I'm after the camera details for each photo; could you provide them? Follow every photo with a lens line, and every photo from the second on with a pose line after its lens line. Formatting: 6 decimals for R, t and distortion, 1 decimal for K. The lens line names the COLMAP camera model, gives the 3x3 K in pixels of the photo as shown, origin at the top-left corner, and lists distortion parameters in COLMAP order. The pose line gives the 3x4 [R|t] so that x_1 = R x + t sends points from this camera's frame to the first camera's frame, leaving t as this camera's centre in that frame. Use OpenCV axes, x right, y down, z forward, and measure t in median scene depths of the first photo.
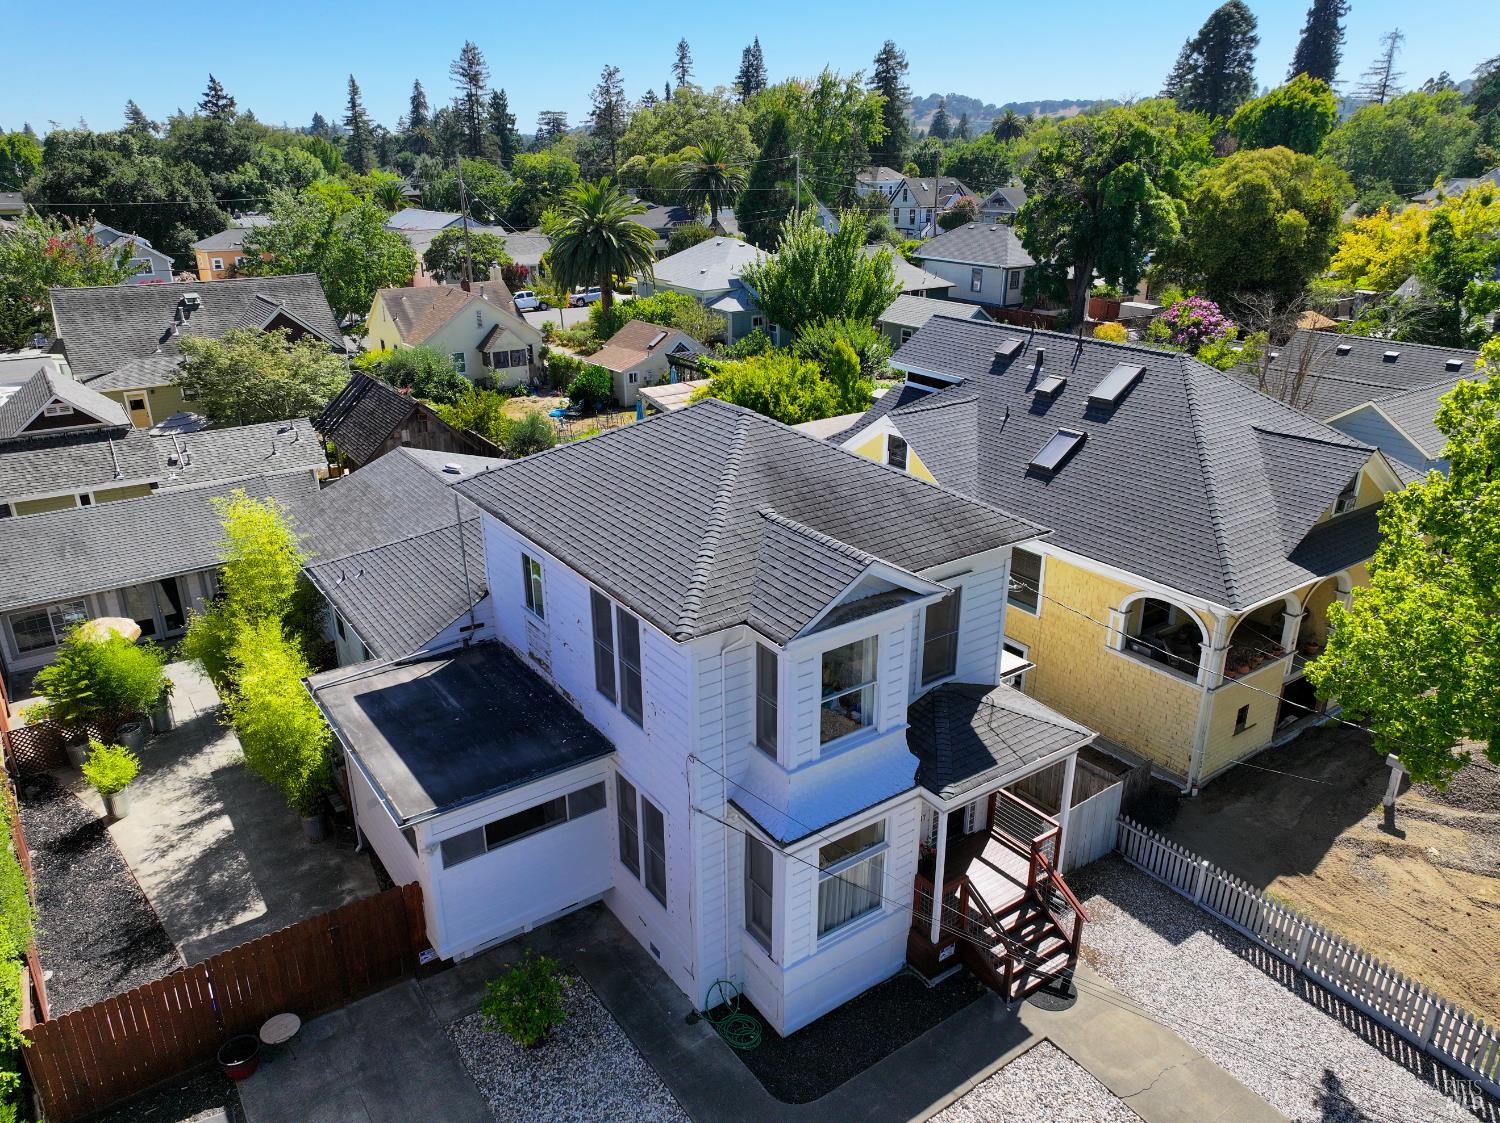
lens RADIAL K [[1091.6, 0, 762.7], [0, 1091.6, 525.5], [0, 0, 1]] dist [0.001527, 0.005978]
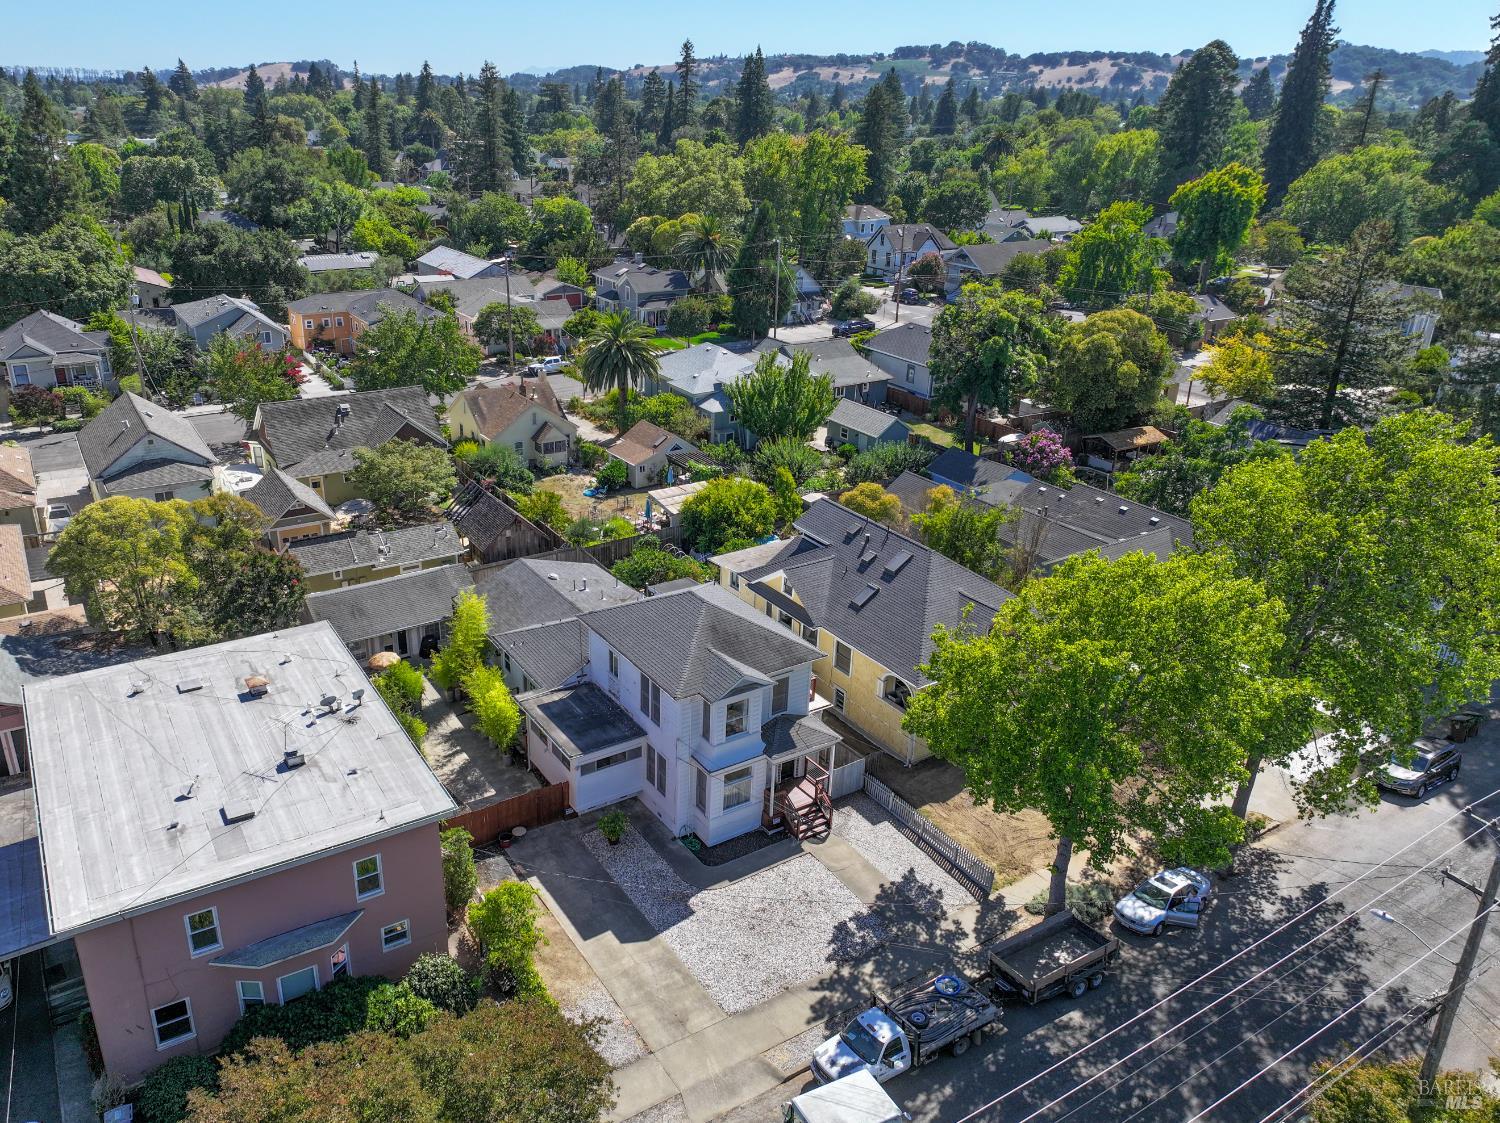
lens RADIAL K [[1089.3, 0, 692.1], [0, 1089.3, 591.2], [0, 0, 1]] dist [-0.001339, -0.002231]
pose [[0.997825, 0.046059, -0.047164, 0.054775], [-0.042099, 0.995763, 0.081752, -0.256909], [0.050730, -0.079588, 0.995536, -1.133800]]
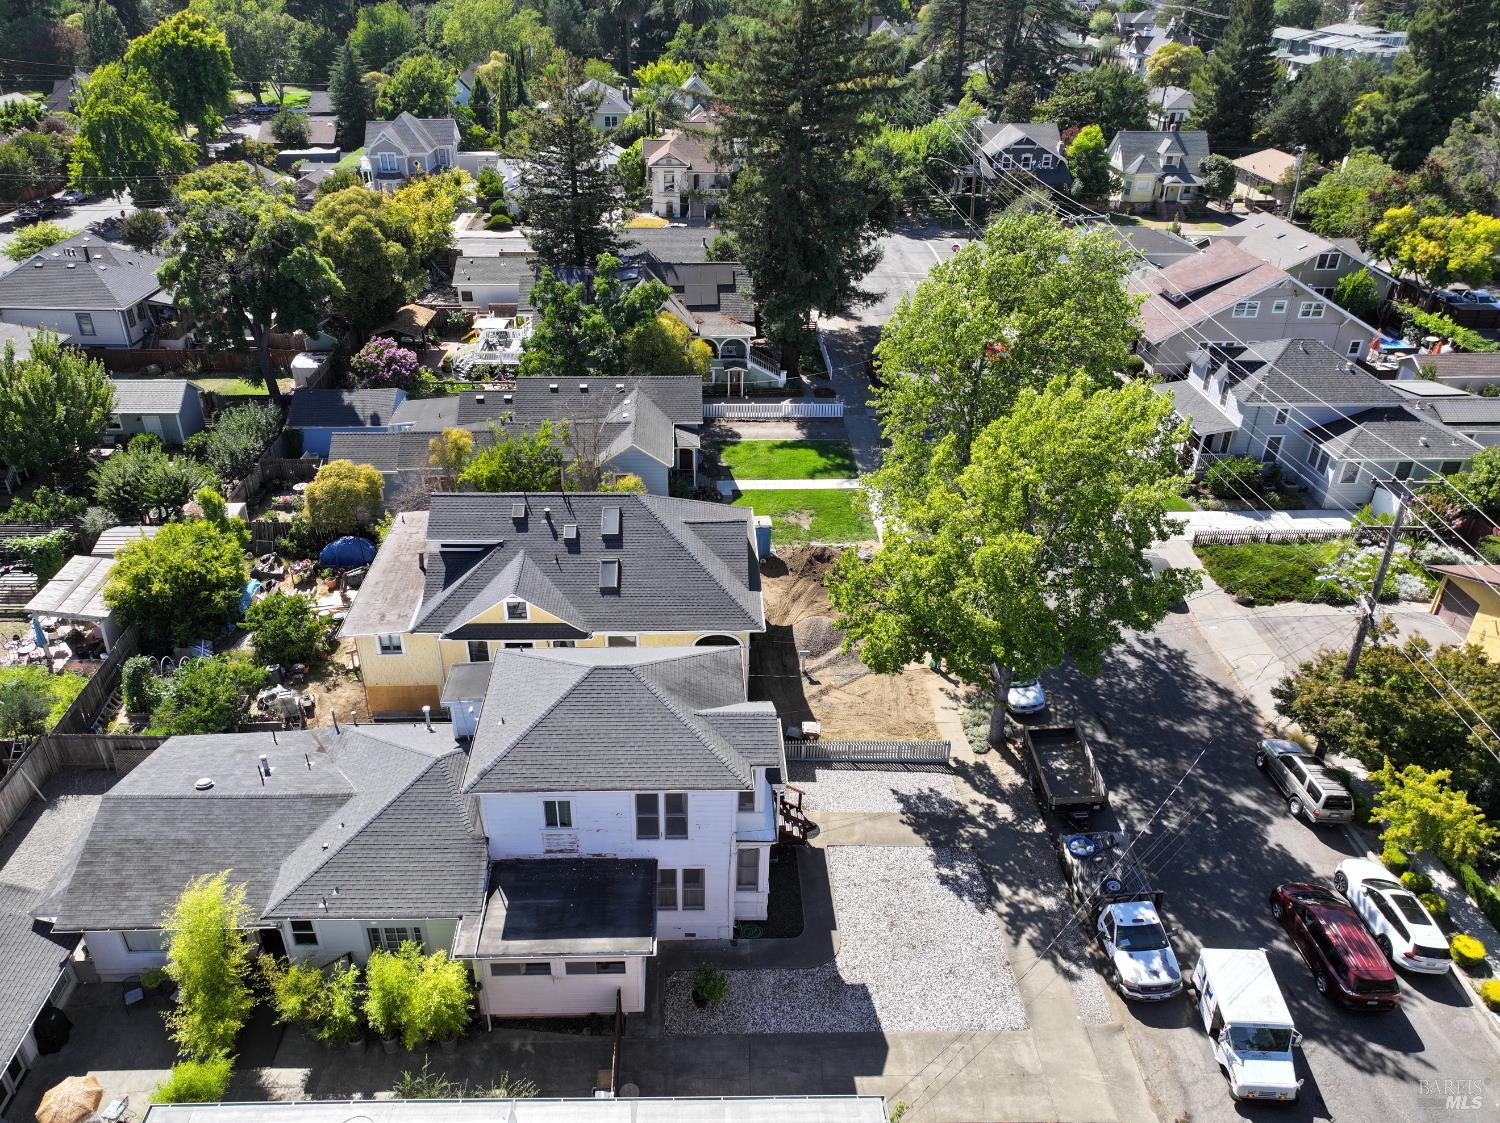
lens RADIAL K [[1071.2, 0, 750.0], [0, 1071.2, 561.5], [0, 0, 1]] dist [0.002005, 0.041134]
pose [[0.558083, -0.408339, 0.722359, -0.901726], [0.274352, 0.912381, 0.303795, -0.600177], [-0.783118, 0.028638, 0.621213, -0.221449]]
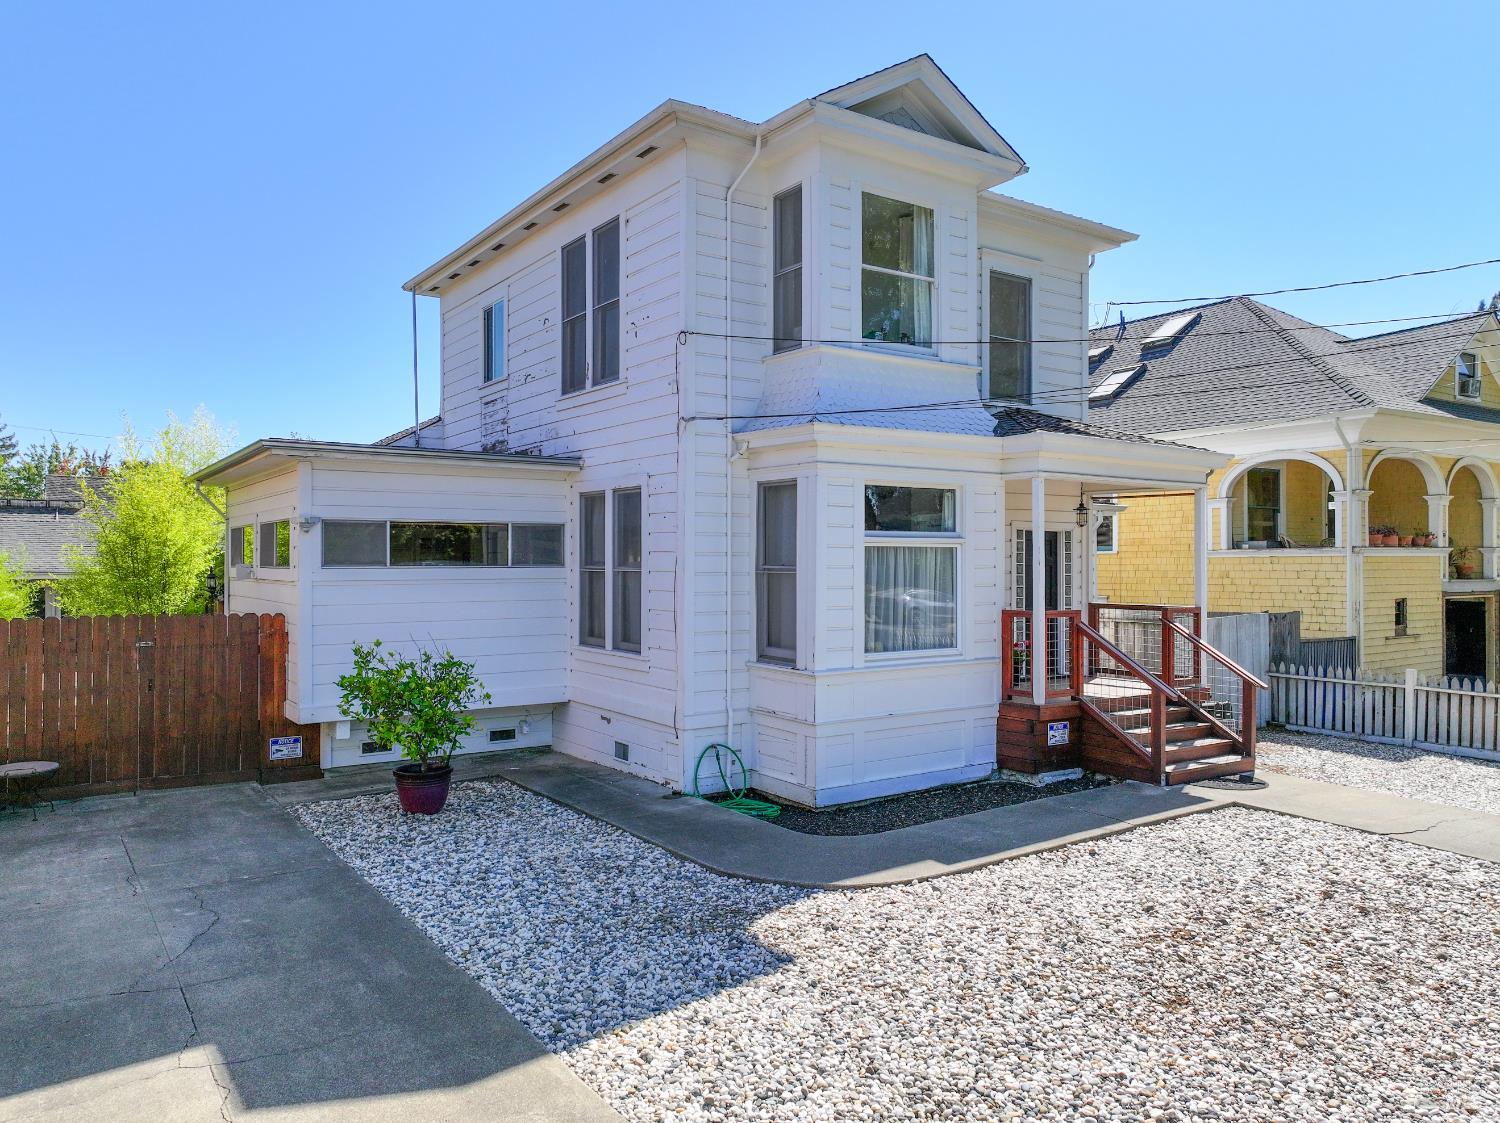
lens RADIAL K [[1071.2, 0, 750.0], [0, 1071.2, 561.5], [0, 0, 1]] dist [0.002005, 0.041134]
pose [[0.999883, 0.000153, -0.015305, -0.007144], [-0.005265, 0.942349, -0.334590, 0.398534], [0.014371, 0.334631, 0.942240, 0.268330]]
